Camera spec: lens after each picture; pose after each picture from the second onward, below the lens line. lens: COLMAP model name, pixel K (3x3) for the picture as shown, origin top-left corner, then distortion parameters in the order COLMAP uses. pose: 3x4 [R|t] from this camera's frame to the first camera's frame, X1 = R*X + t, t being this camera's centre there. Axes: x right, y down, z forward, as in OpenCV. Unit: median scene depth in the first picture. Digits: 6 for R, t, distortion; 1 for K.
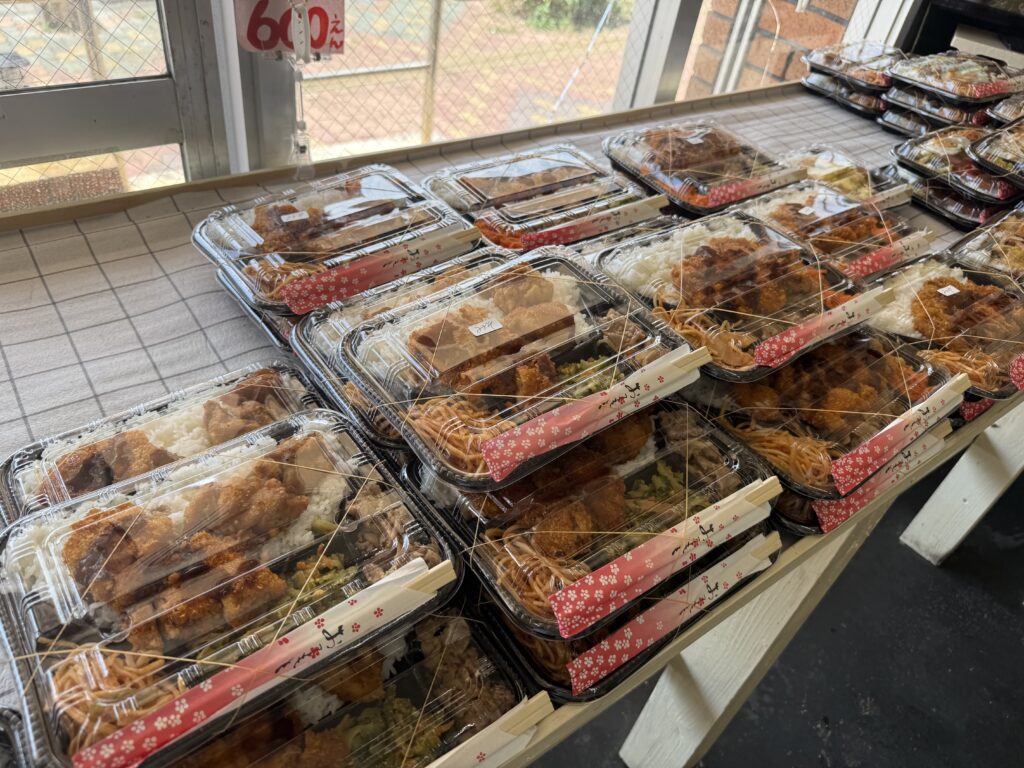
lens RADIAL K [[737.3, 0, 509.3], [0, 737.3, 382.5], [0, 0, 1]] dist [-0.045035, -0.002071]
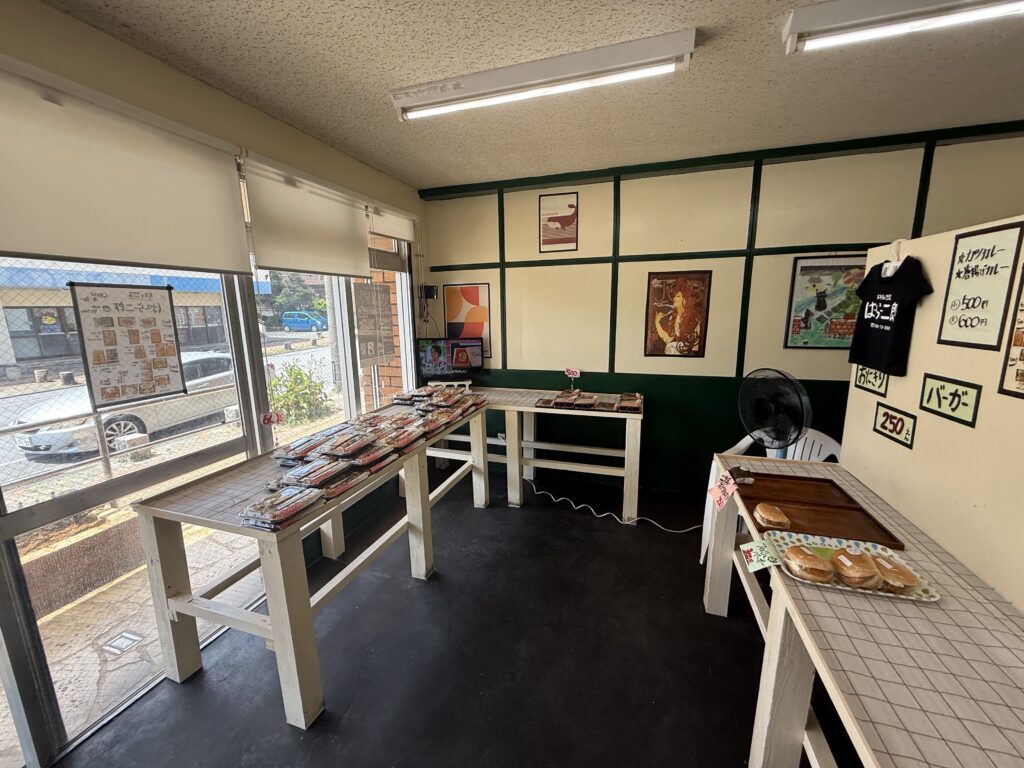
lens RADIAL K [[408.8, 0, 511.4], [0, 408.8, 384.8], [0, 0, 1]] dist [-0.000456, -0.000005]
pose [[0.809193, -0.248950, 0.532194, -0.257965], [0.472111, 0.814689, -0.336740, 0.608267], [-0.349741, 0.523742, 0.776772, -1.092809]]
